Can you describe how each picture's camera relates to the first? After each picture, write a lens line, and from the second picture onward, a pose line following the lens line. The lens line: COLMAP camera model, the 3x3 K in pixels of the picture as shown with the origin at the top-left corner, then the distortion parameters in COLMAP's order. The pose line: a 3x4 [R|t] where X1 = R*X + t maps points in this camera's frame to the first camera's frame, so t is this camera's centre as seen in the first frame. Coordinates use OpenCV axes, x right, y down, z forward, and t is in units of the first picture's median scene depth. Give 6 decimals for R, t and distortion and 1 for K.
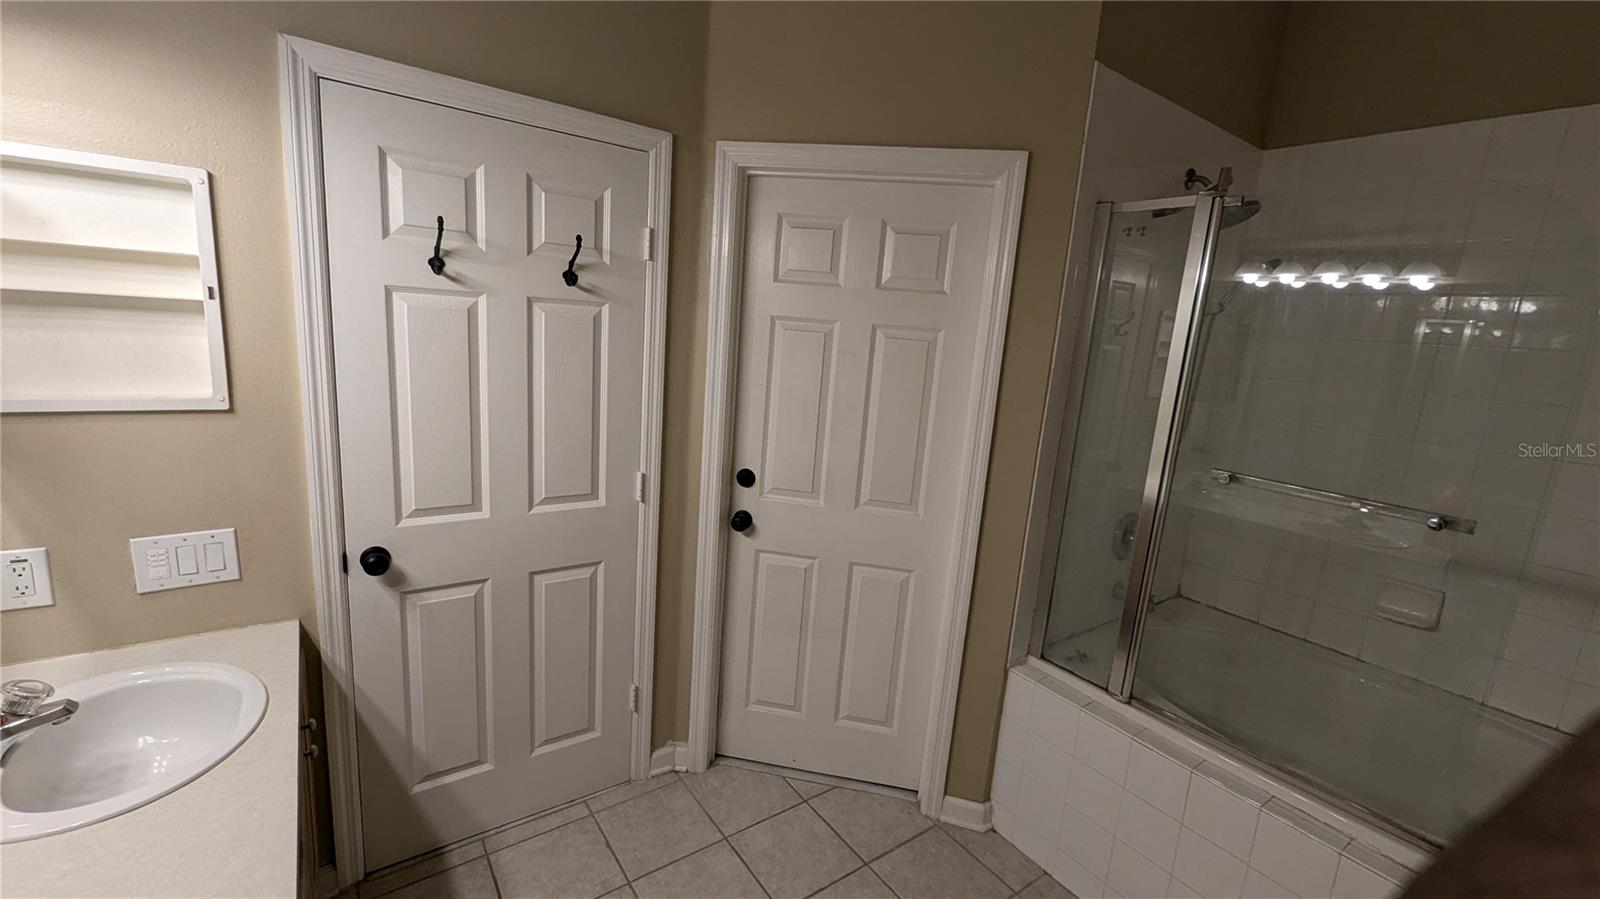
lens RADIAL K [[655.4, 0, 793.7], [0, 655.4, 459.4], [0, 0, 1]] dist [-0.000114, 0.000002]
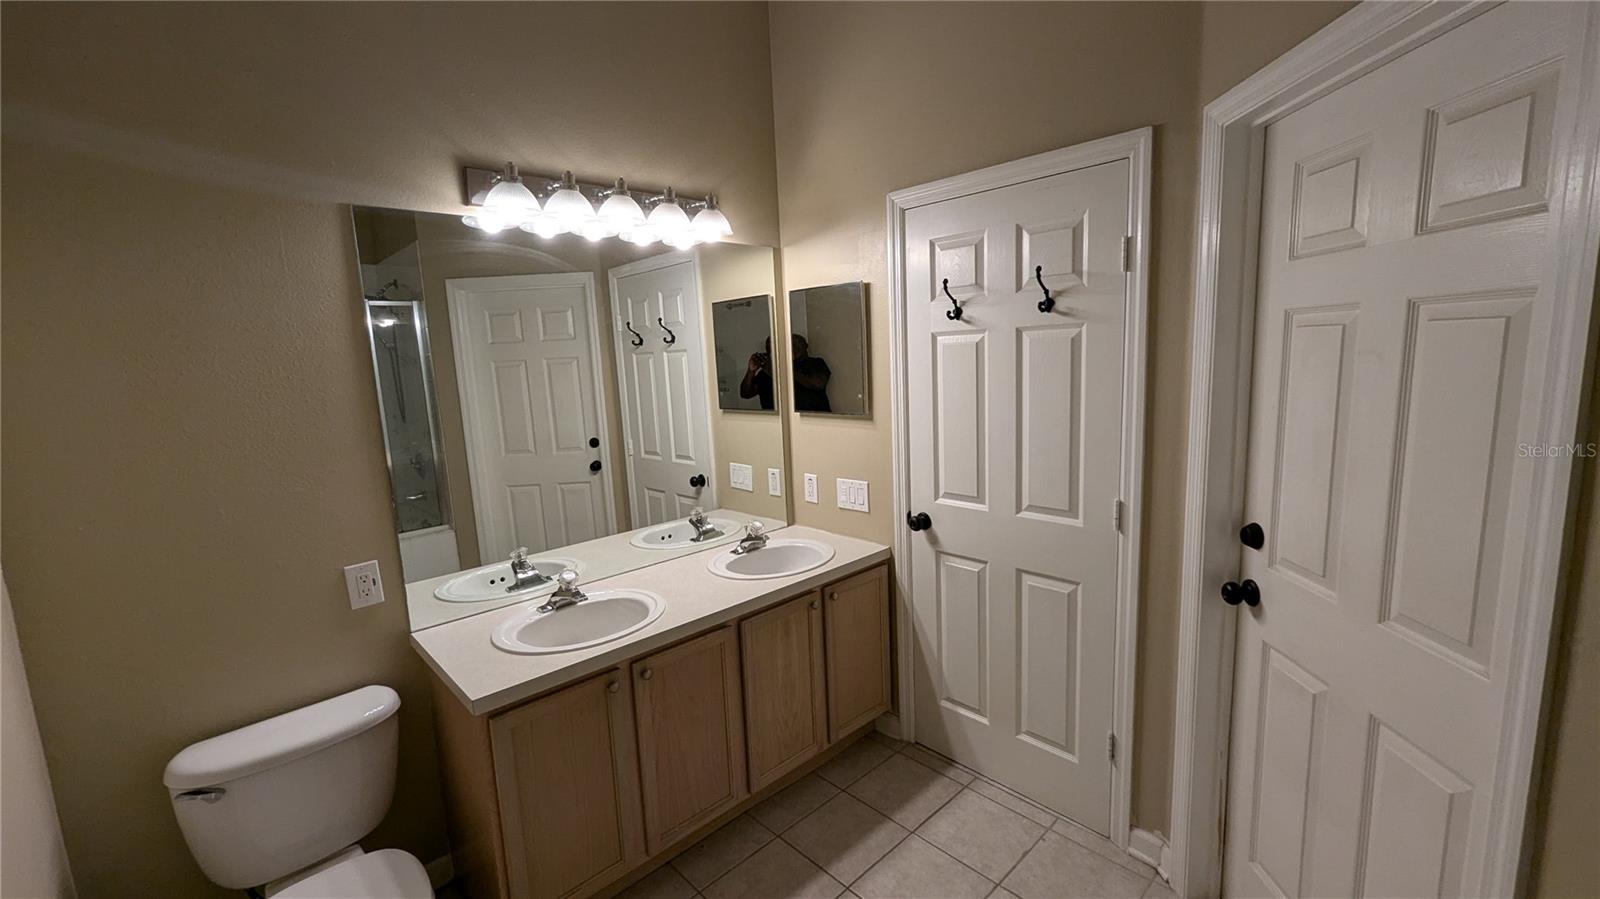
lens RADIAL K [[655.4, 0, 793.4], [0, 655.4, 445.3], [0, 0, 1]] dist [-0.000114, 0.000002]
pose [[0.122336, 0.069599, -0.990045, 0.662866], [-0.135379, 0.989385, 0.052824, -0.045697], [0.983212, 0.127569, 0.130460, 0.451385]]
